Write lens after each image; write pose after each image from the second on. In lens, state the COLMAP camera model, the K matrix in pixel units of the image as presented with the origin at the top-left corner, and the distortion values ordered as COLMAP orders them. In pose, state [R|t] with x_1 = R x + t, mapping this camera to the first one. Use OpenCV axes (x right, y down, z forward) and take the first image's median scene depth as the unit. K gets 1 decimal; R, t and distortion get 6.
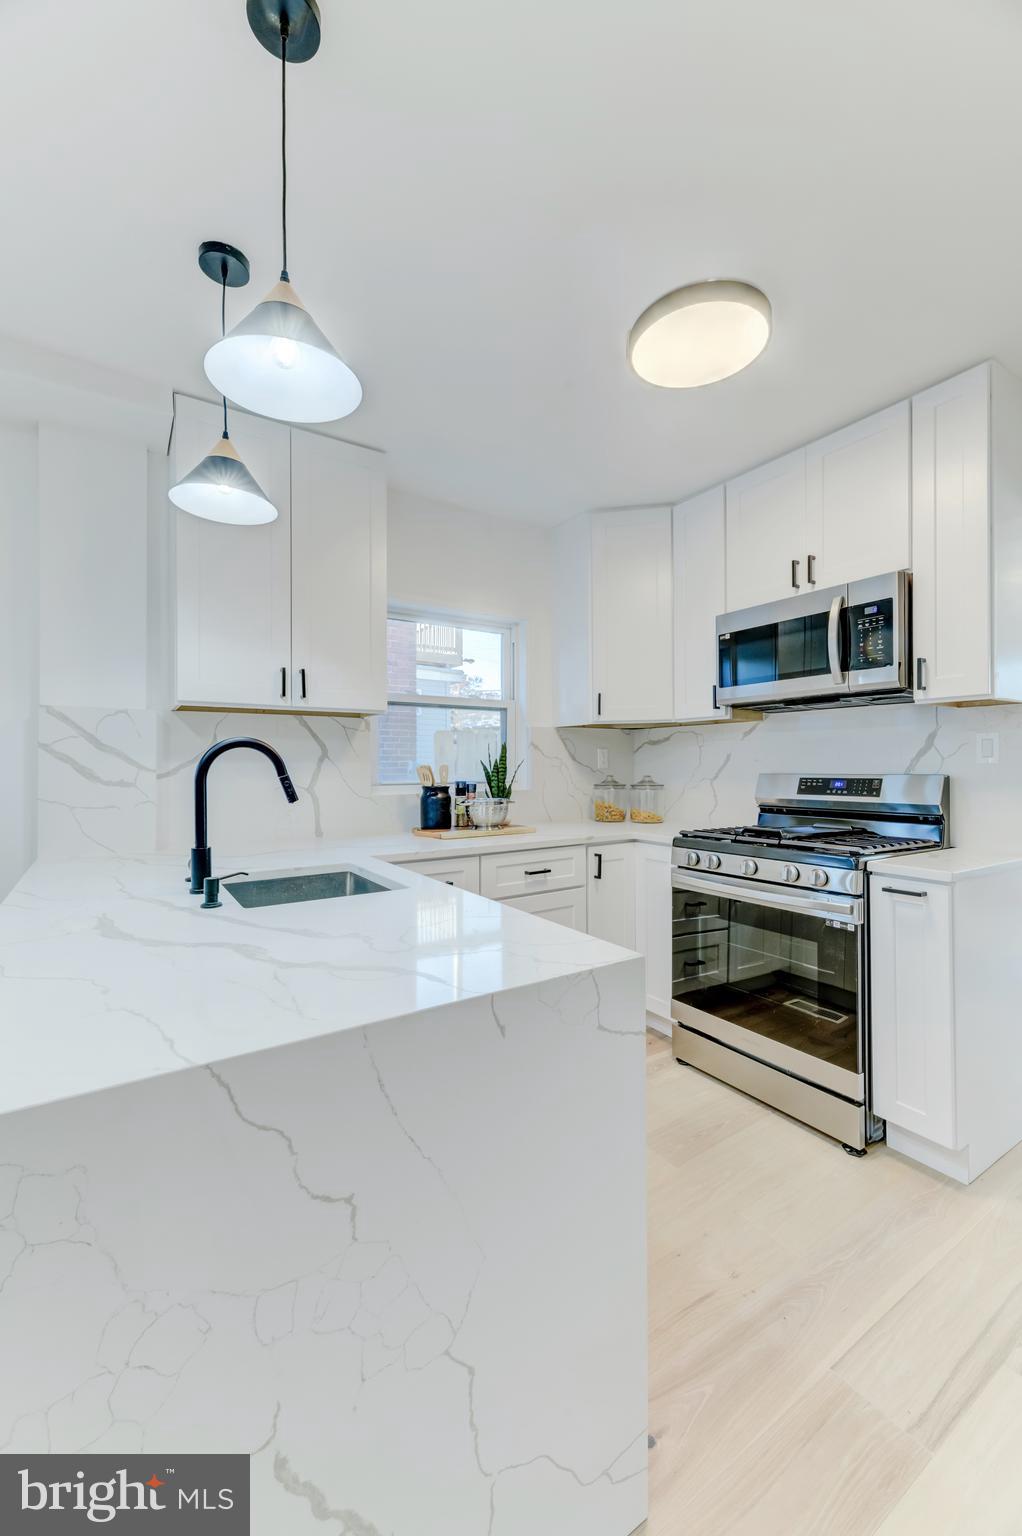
lens RADIAL K [[612.1, 0, 496.4], [0, 612.1, 763.1], [0, 0, 1]] dist [-0.000159, -0.000282]
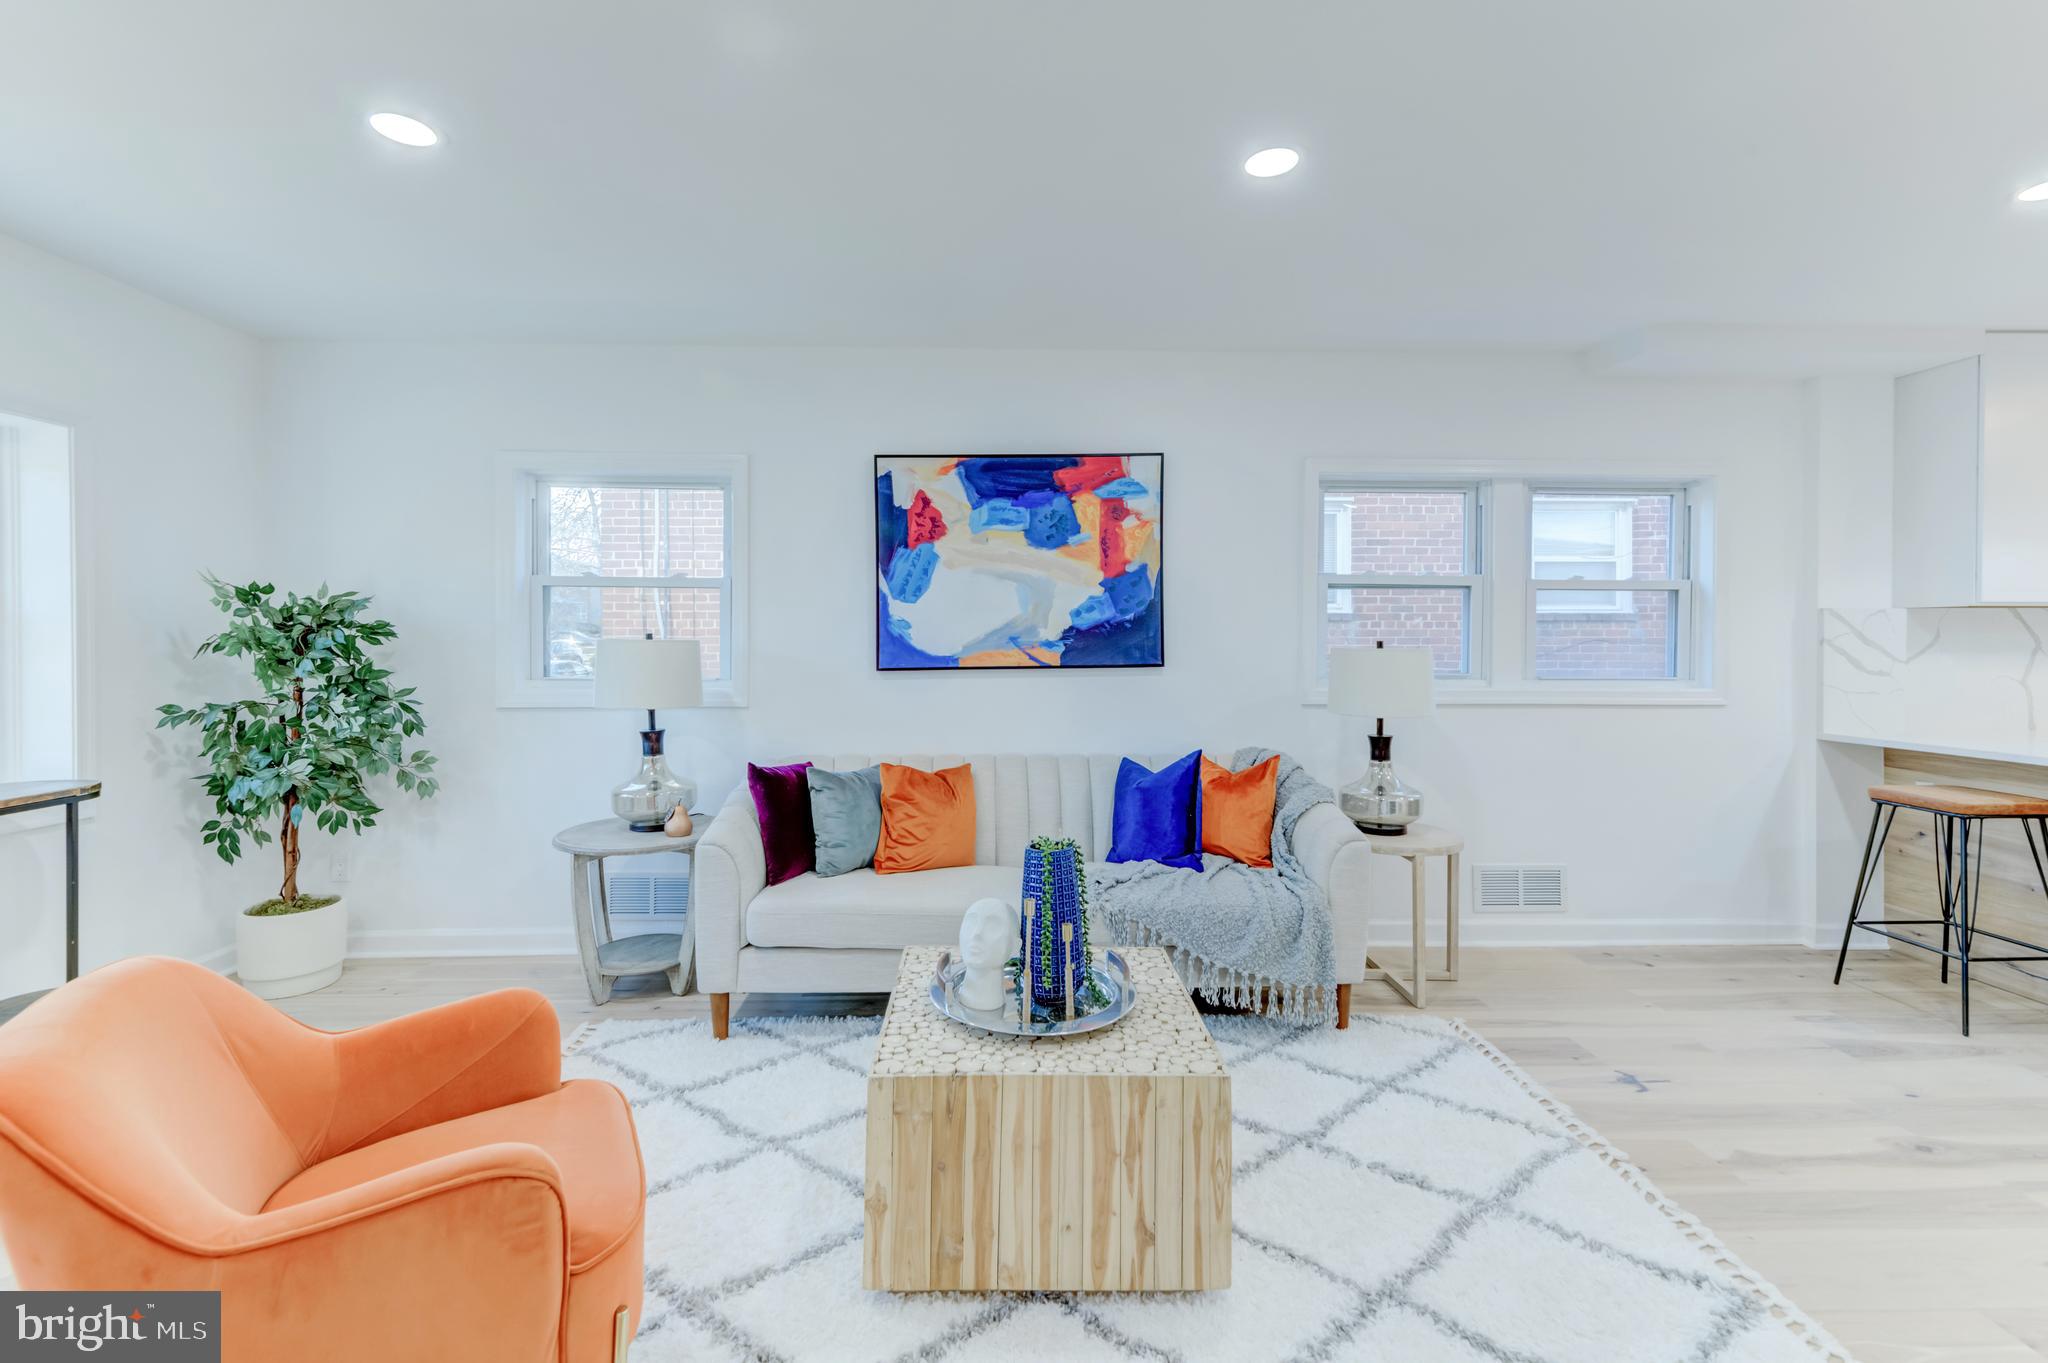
lens RADIAL K [[864.4, 0, 1031.4], [0, 864.4, 645.6], [0, 0, 1]] dist [0.013793, -0.003833]
pose [[0.861000, 0.006806, -0.508559, -0.965372], [-0.004013, 0.999970, 0.006588, -0.019009], [0.508588, -0.003632, 0.861002, -1.026516]]
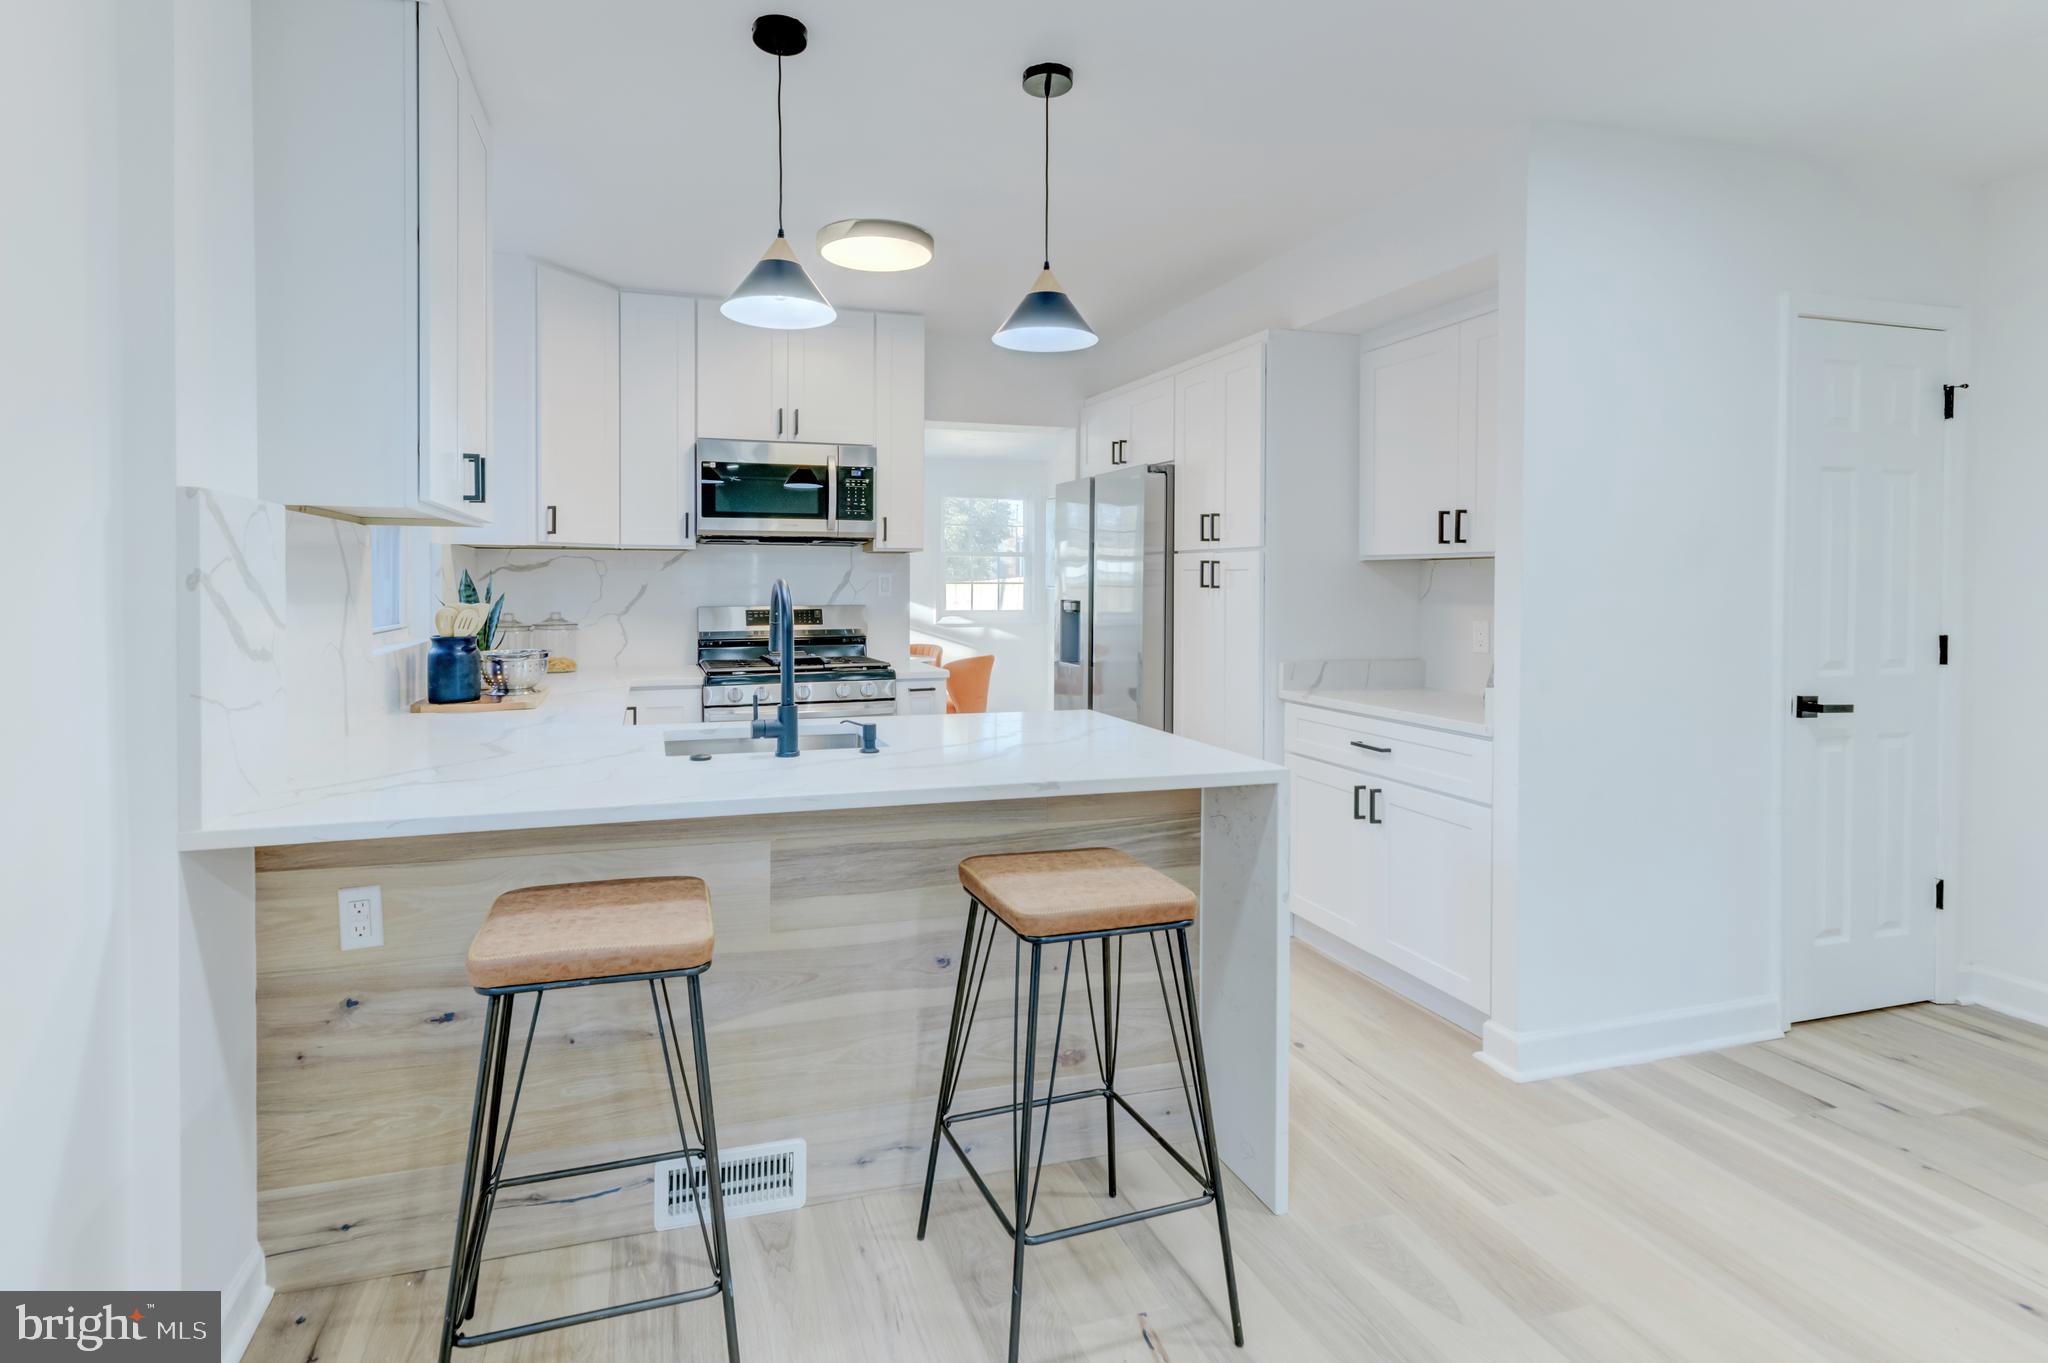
lens RADIAL K [[964.2, 0, 951.7], [0, 964.2, 599.4], [0, 0, 1]] dist [0.007036, 0.000268]
pose [[0.296248, -0.011710, 0.955039, -0.970938], [-0.003491, 0.999905, 0.013343, -0.017107], [-0.955105, -0.007287, 0.296179, 0.191041]]
